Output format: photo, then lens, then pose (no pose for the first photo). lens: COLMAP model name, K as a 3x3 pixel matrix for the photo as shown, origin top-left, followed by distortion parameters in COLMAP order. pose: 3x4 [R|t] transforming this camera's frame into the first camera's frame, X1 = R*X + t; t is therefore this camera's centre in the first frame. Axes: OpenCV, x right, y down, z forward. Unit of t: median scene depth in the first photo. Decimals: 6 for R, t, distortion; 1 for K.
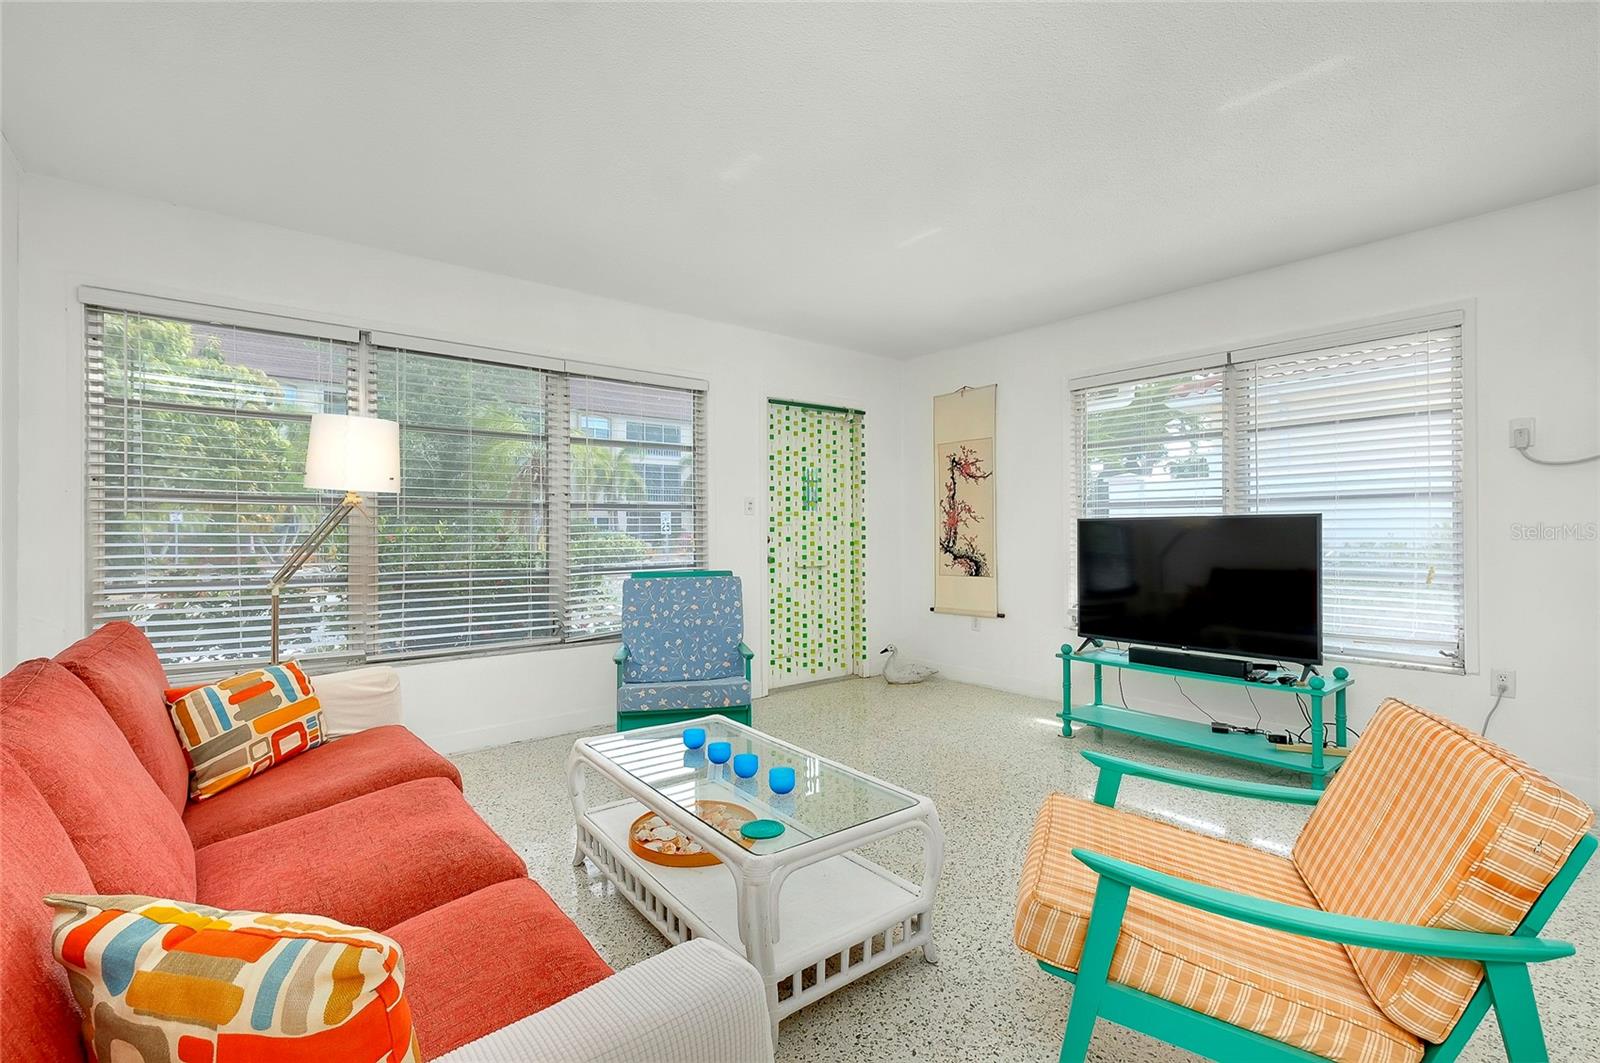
lens RADIAL K [[663.6, 0, 825.2], [0, 663.6, 524.2], [0, 0, 1]] dist [-0.048760, -0.000274]
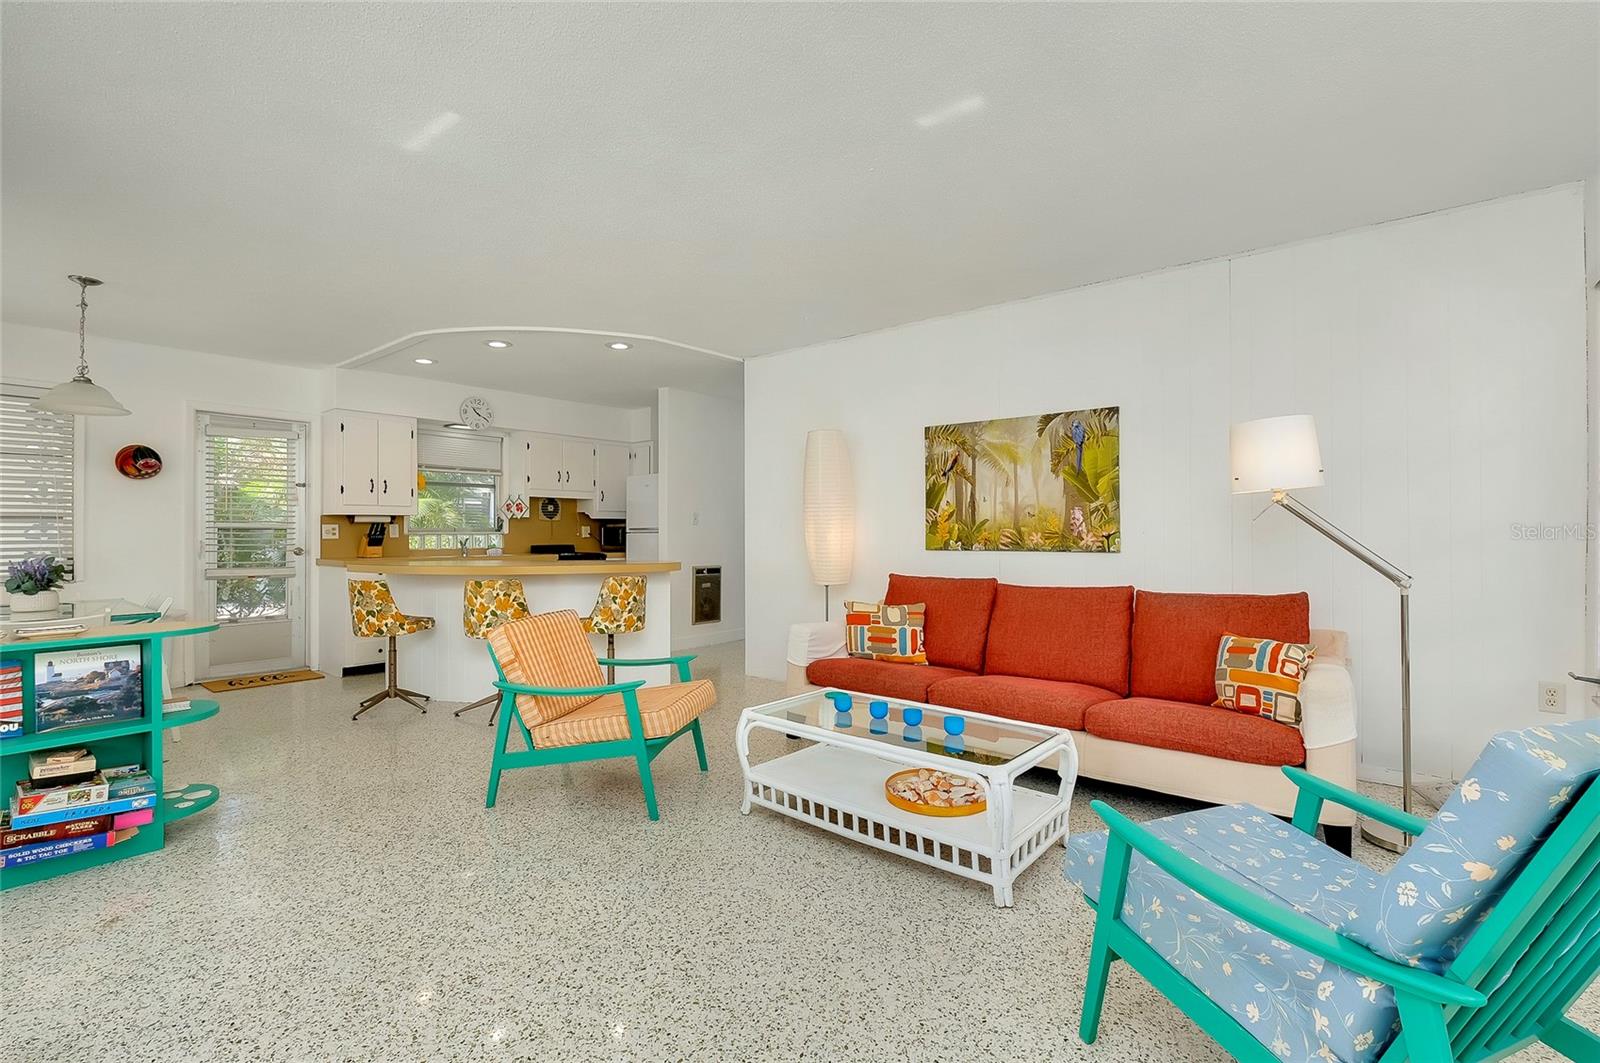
lens RADIAL K [[725.0, 0, 811.7], [0, 725.0, 528.9], [0, 0, 1]] dist [-0.007736, 0.001228]
pose [[-0.981933, 0.006197, -0.189128, 0.168538], [0.009282, 0.999838, -0.015435, 0.015074], [0.189002, -0.016912, -0.981831, 1.444897]]
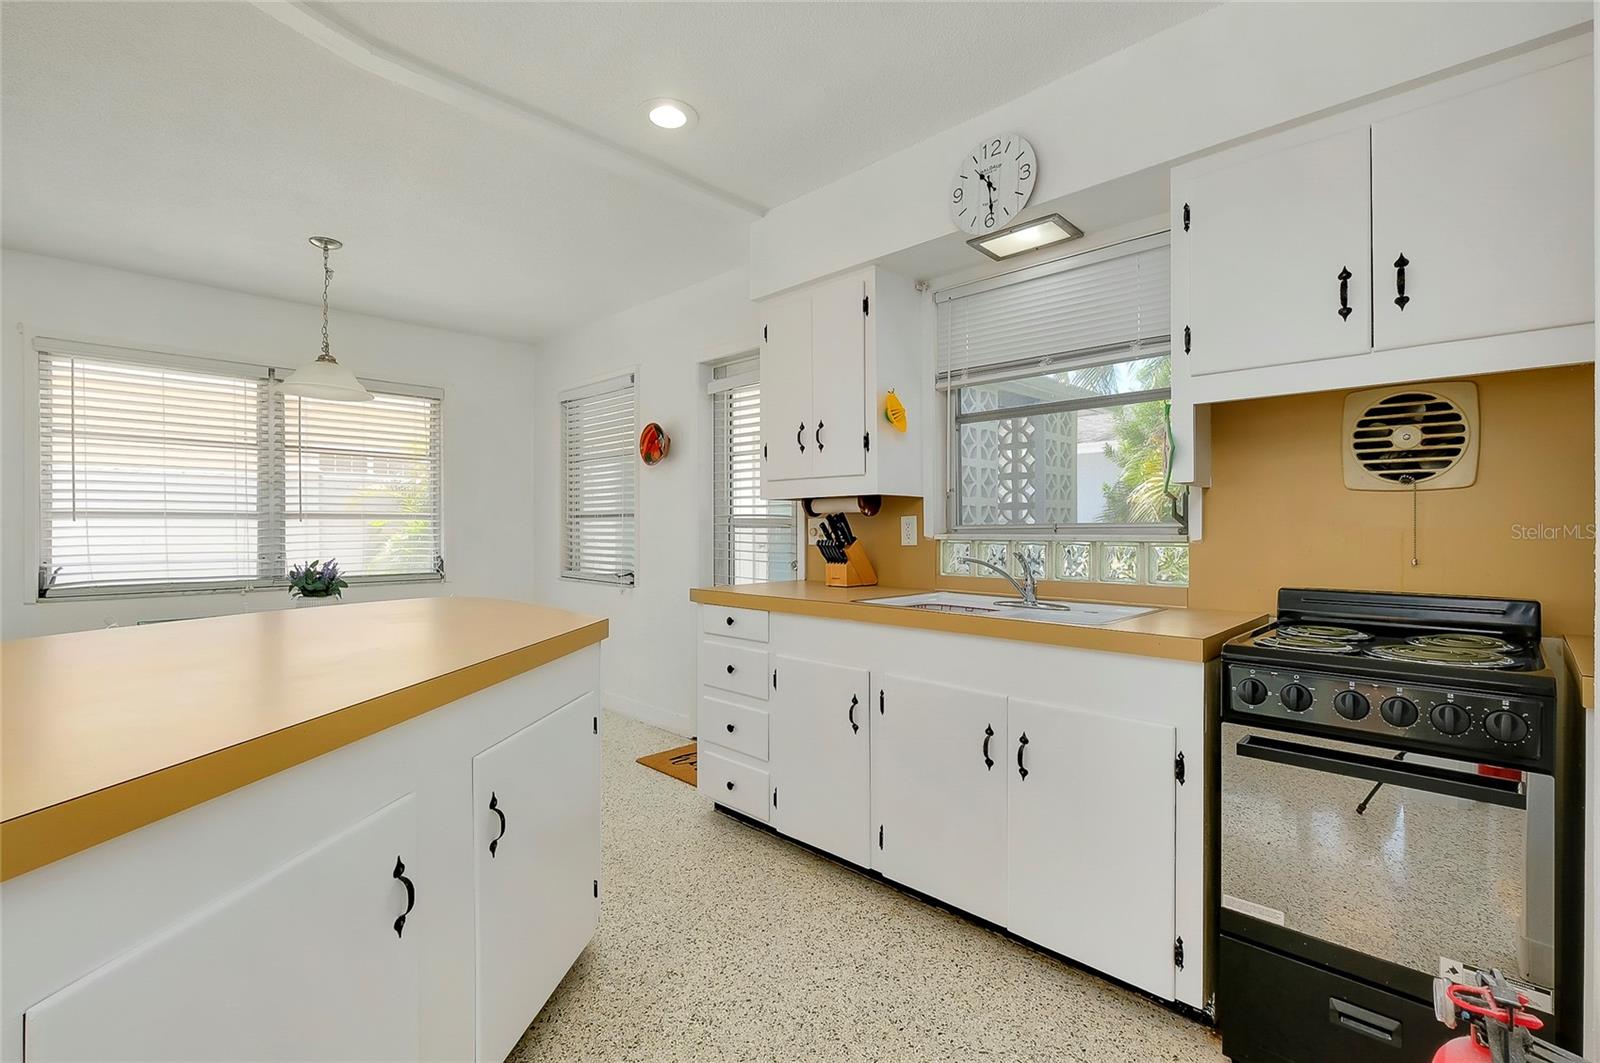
lens RADIAL K [[709.1, 0, 808.7], [0, 709.1, 531.2], [0, 0, 1]] dist [-0.003840, 0.000310]
pose [[-0.092690, -0.002703, 0.995691, 0.053136], [-0.010691, 0.999941, 0.001719, -0.021822], [-0.995638, -0.010485, -0.092713, -0.568663]]
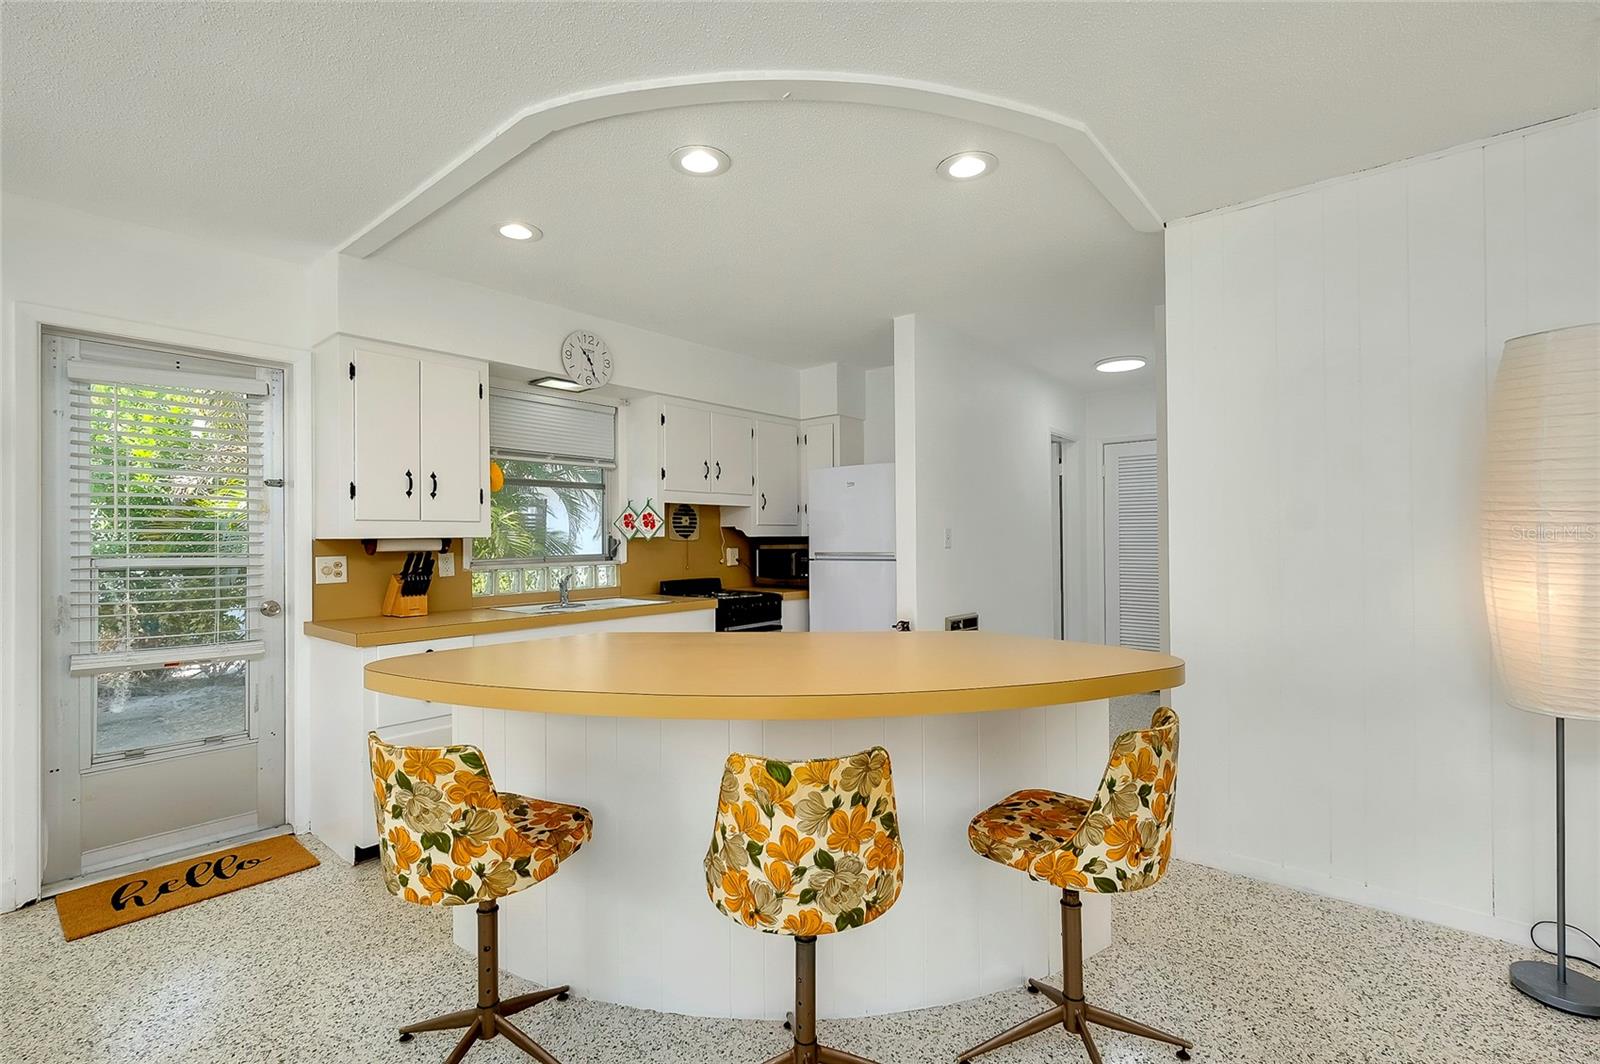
lens RADIAL K [[709.1, 0, 814.5], [0, 709.1, 531.0], [0, 0, 1]] dist [-0.003840, 0.000310]
pose [[-0.982070, 0.011315, -0.188176, 0.580332], [0.015752, 0.999632, -0.022102, -0.041640], [0.187857, -0.024670, -0.981887, 0.424024]]
